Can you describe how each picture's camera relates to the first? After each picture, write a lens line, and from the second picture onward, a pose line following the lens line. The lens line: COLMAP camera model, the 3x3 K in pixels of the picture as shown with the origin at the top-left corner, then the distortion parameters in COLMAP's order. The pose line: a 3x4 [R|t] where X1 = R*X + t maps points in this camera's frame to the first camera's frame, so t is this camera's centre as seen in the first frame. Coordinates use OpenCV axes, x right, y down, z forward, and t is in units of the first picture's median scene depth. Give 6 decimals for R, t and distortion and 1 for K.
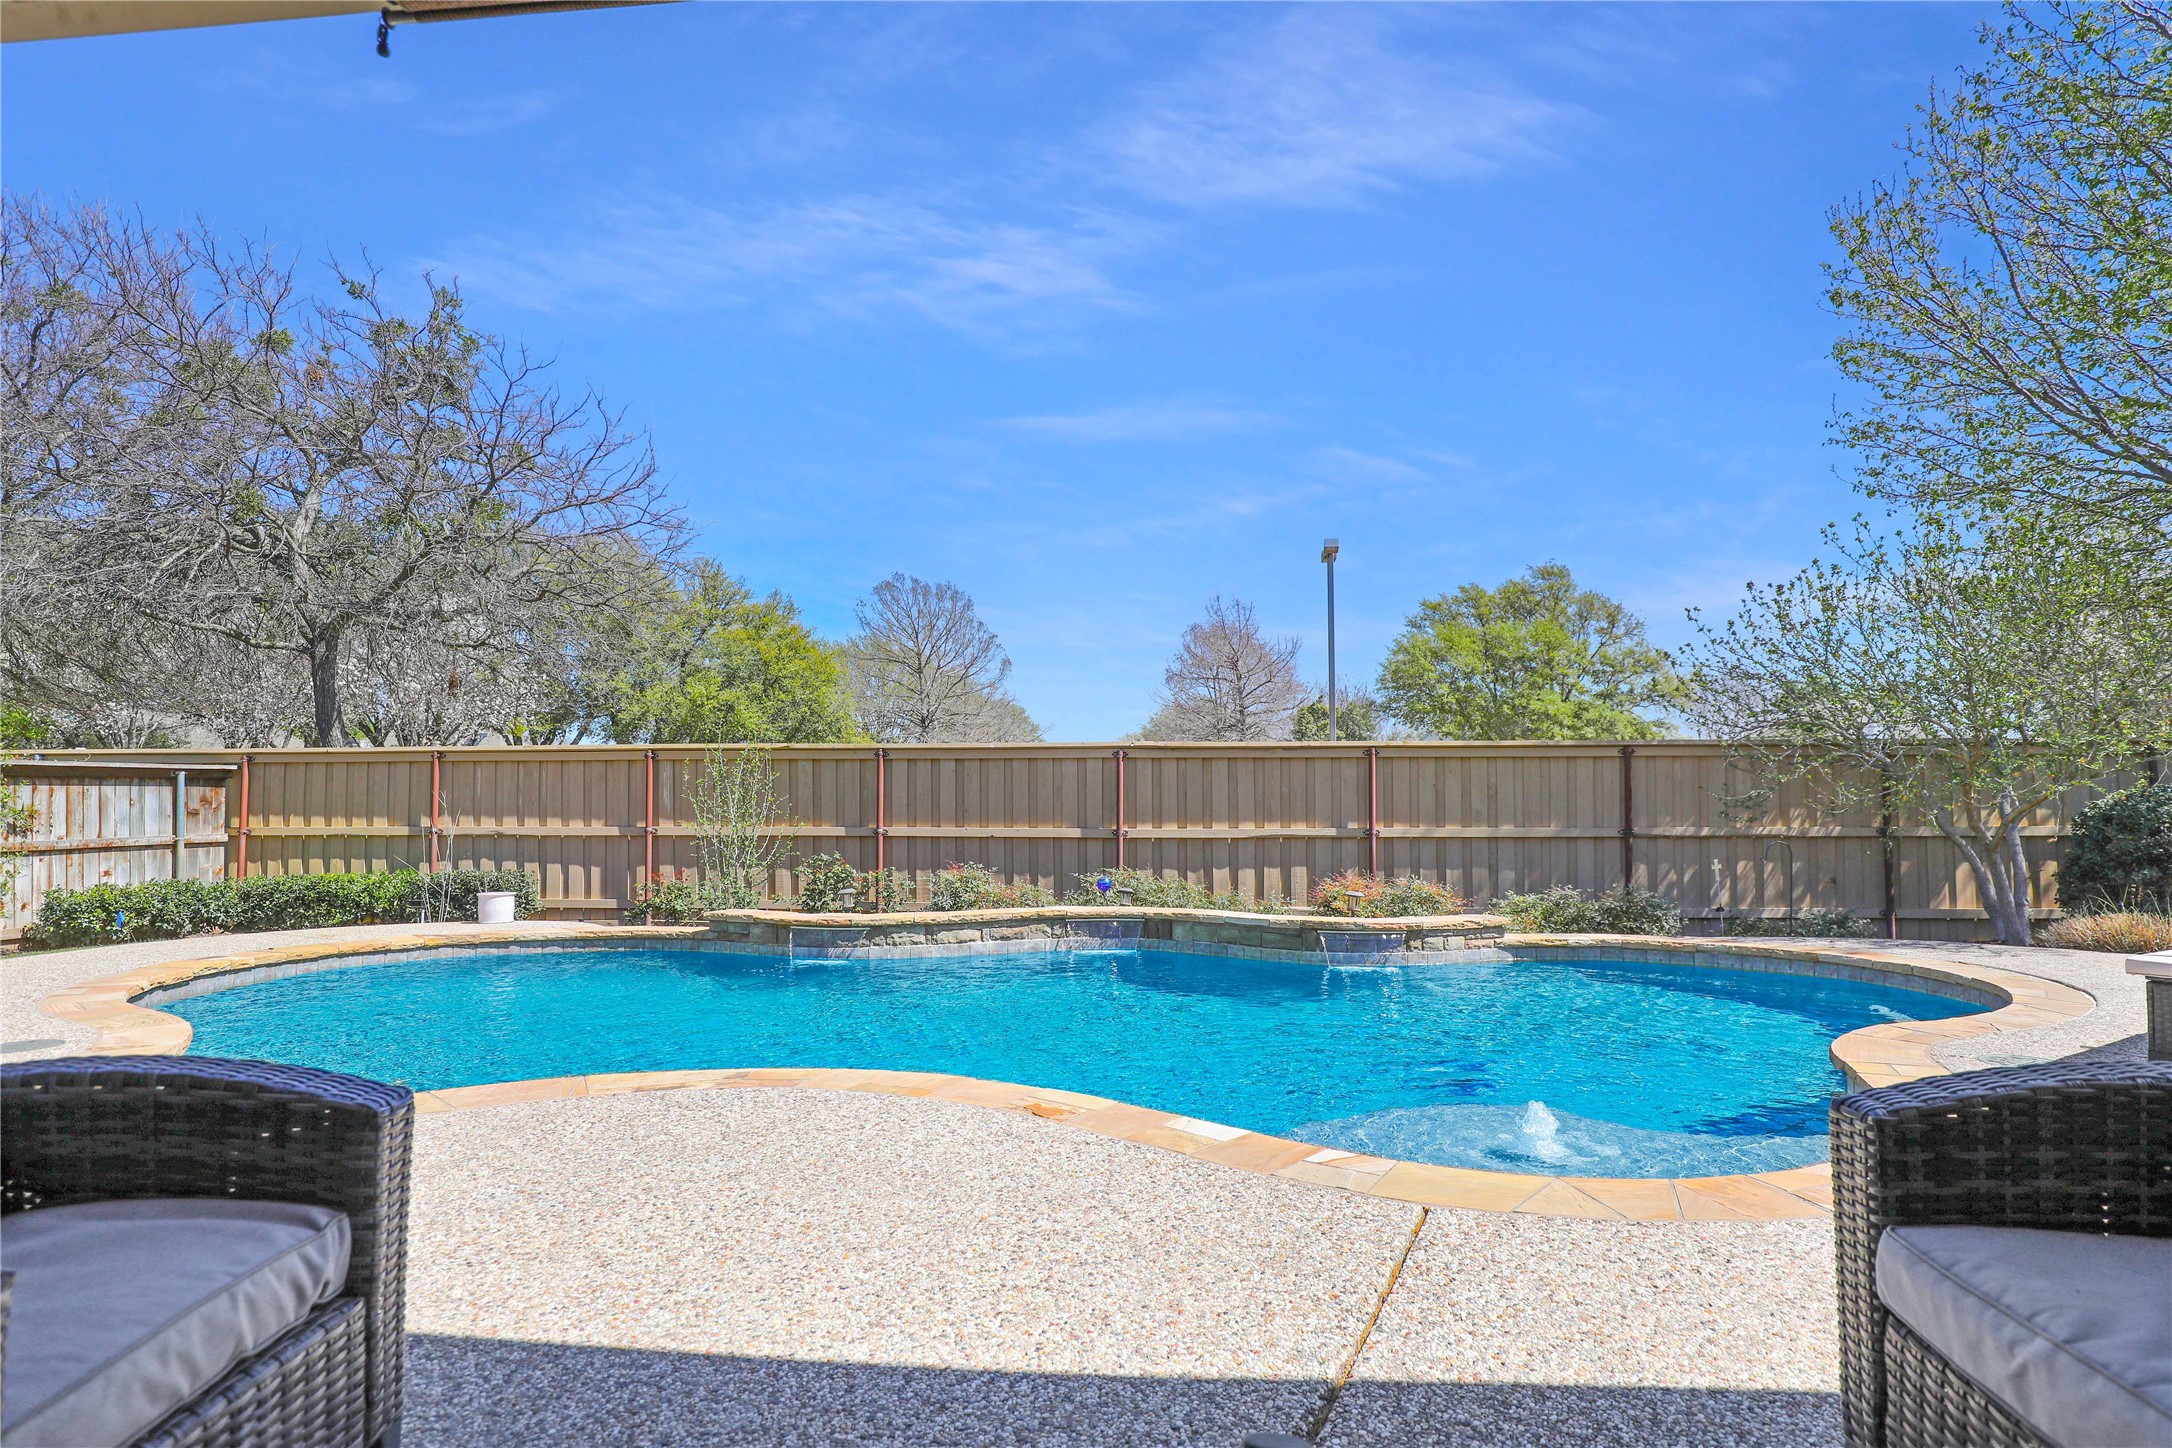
lens RADIAL K [[1111.2, 0, 1086.0], [0, 1111.2, 724.0], [0, 0, 1]] dist [0.008560, 0.000832]
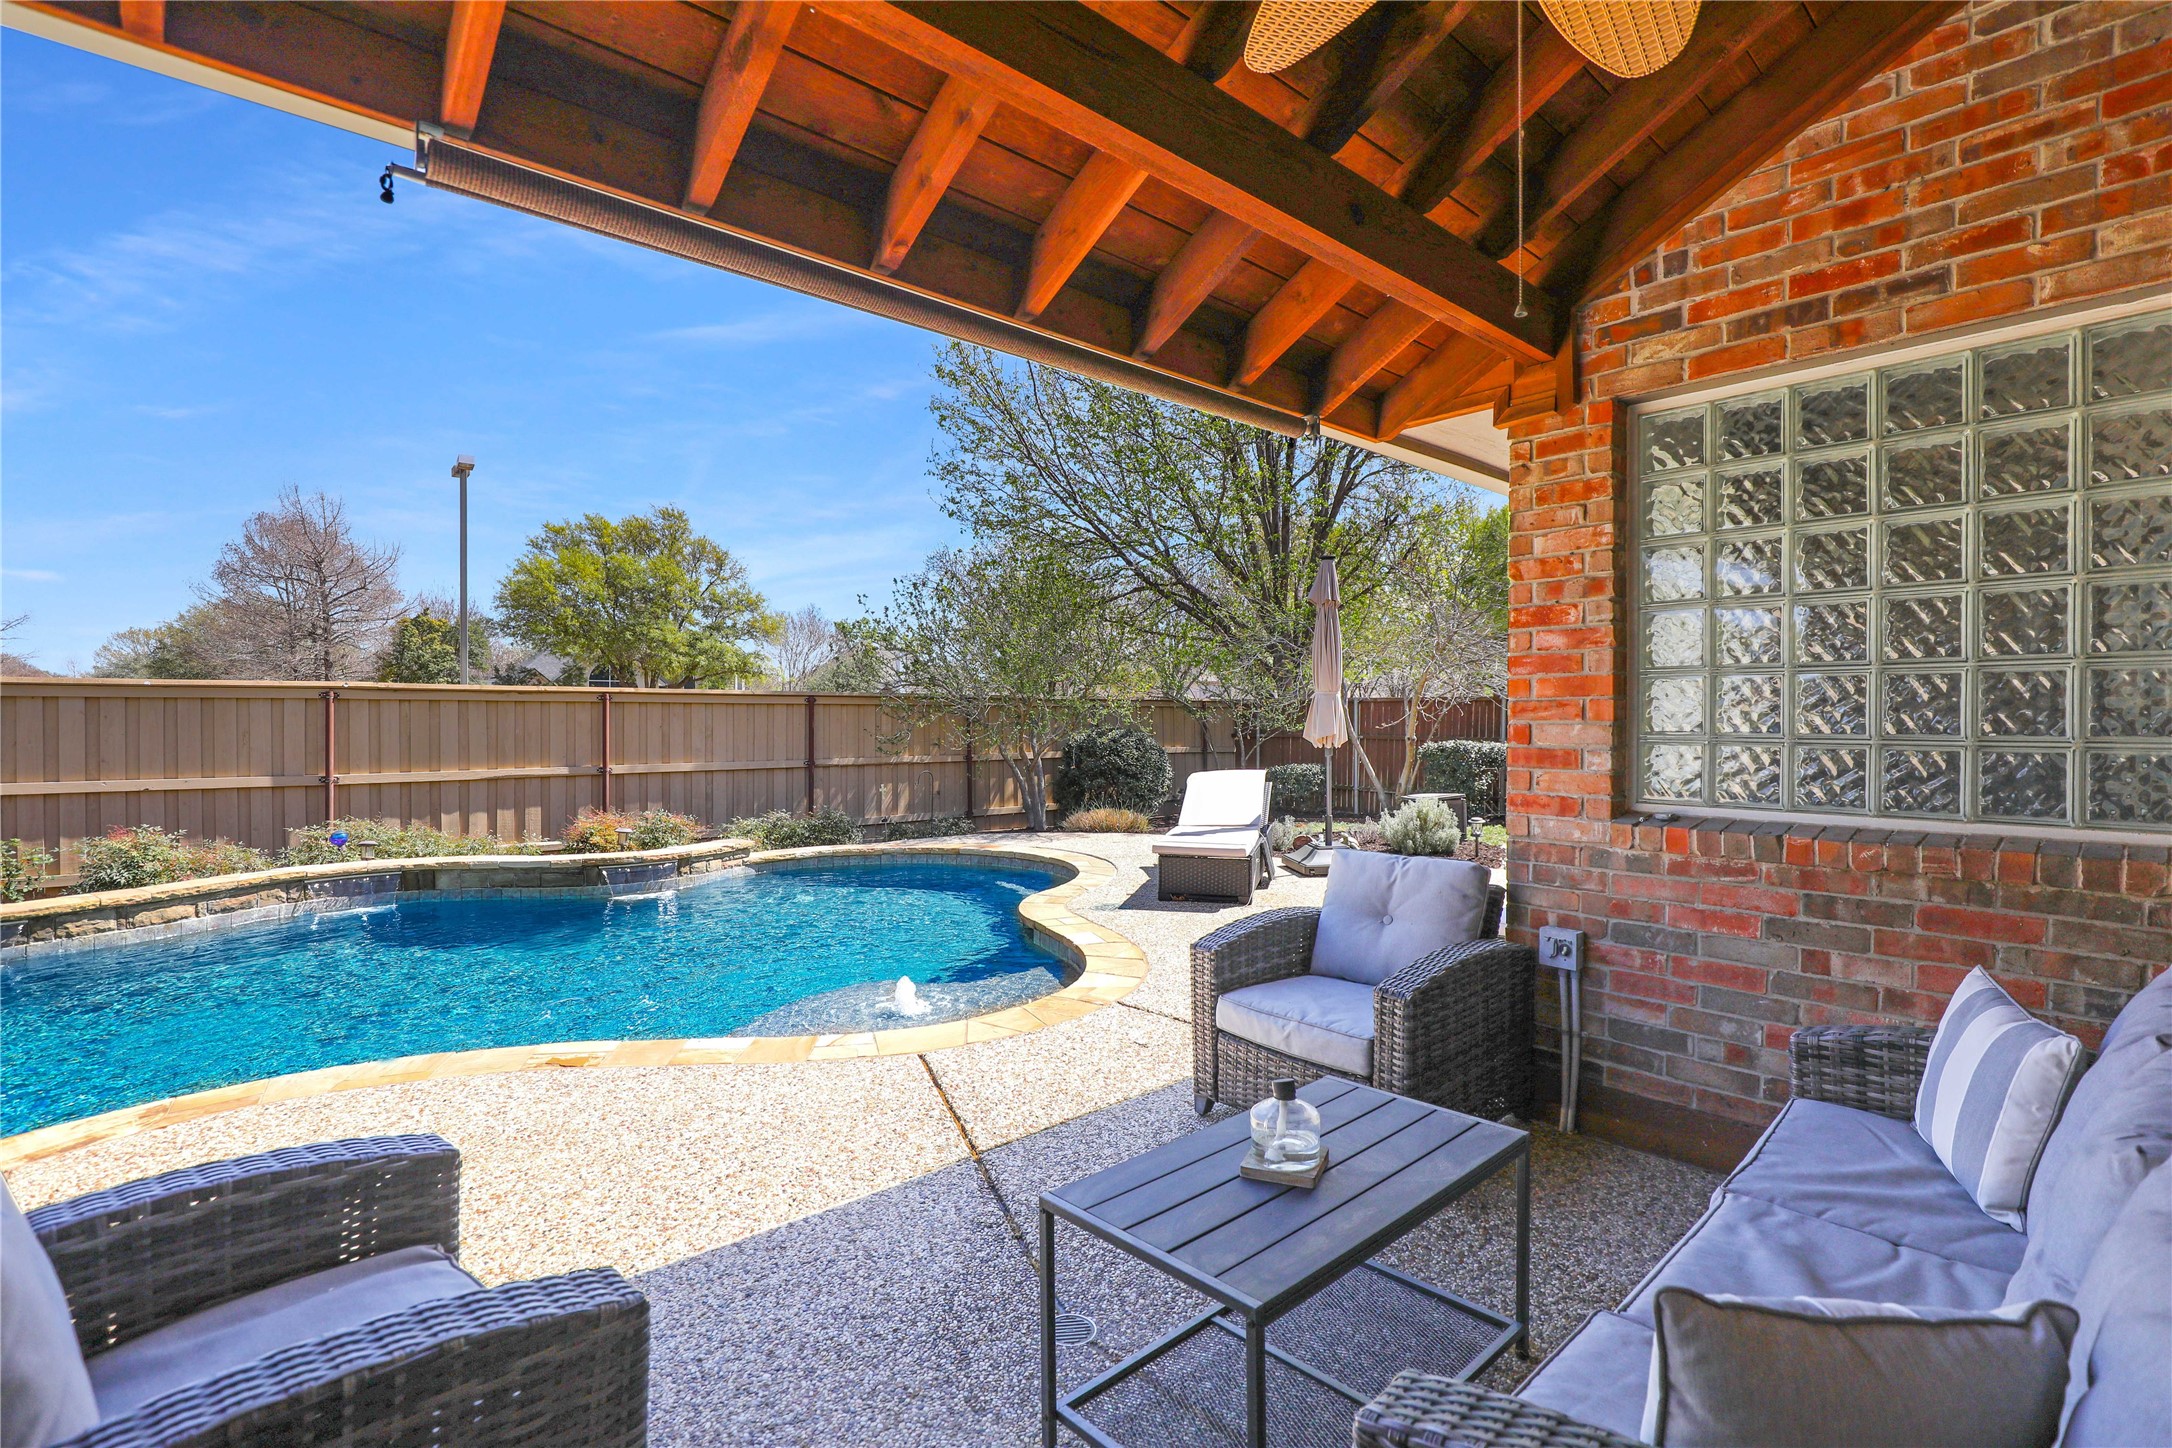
lens RADIAL K [[1017.3, 0, 1086.0], [0, 1017.3, 724.0], [0, 0, 1]] dist [-0.014527, 0.000921]
pose [[0.680745, -0.000864, 0.732520, -0.190308], [-0.058731, 0.996716, 0.055755, -0.039496], [-0.730162, -0.080976, 0.678458, -0.032275]]
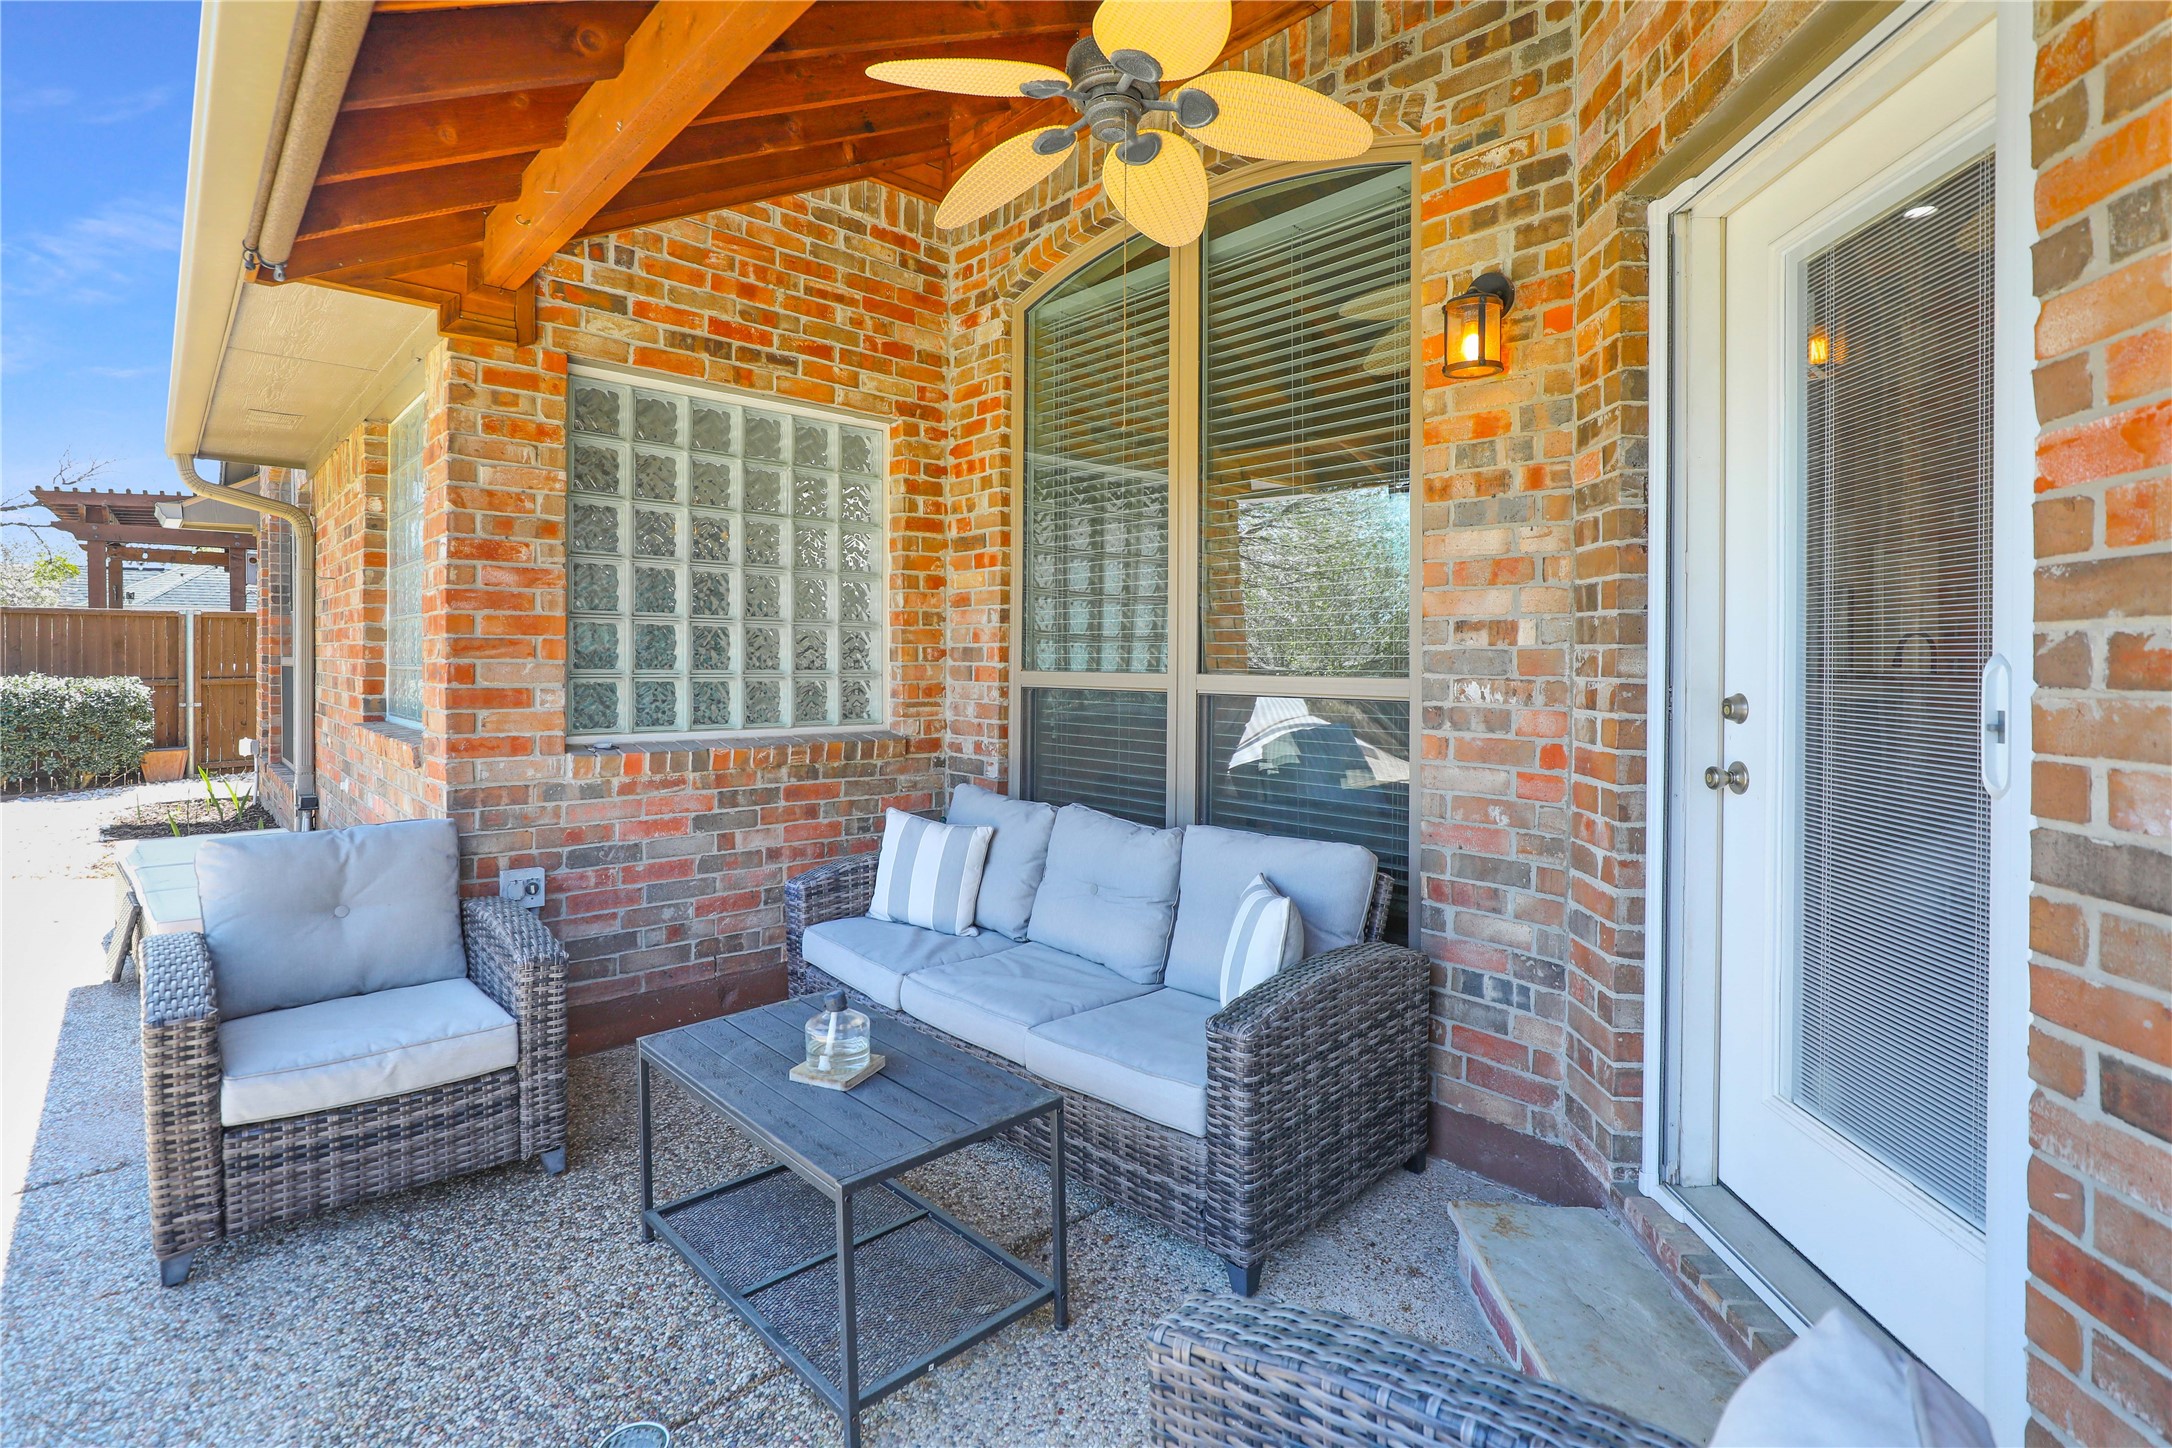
lens RADIAL K [[1022.1, 0, 1088.3], [0, 1022.1, 672.7], [0, 0, 1]] dist [-0.000711, 0.000094]
pose [[-0.739254, -0.005773, 0.673402, -0.202091], [-0.054067, 0.997244, -0.050806, -0.016507], [-0.671253, -0.073967, -0.737528, 0.242108]]
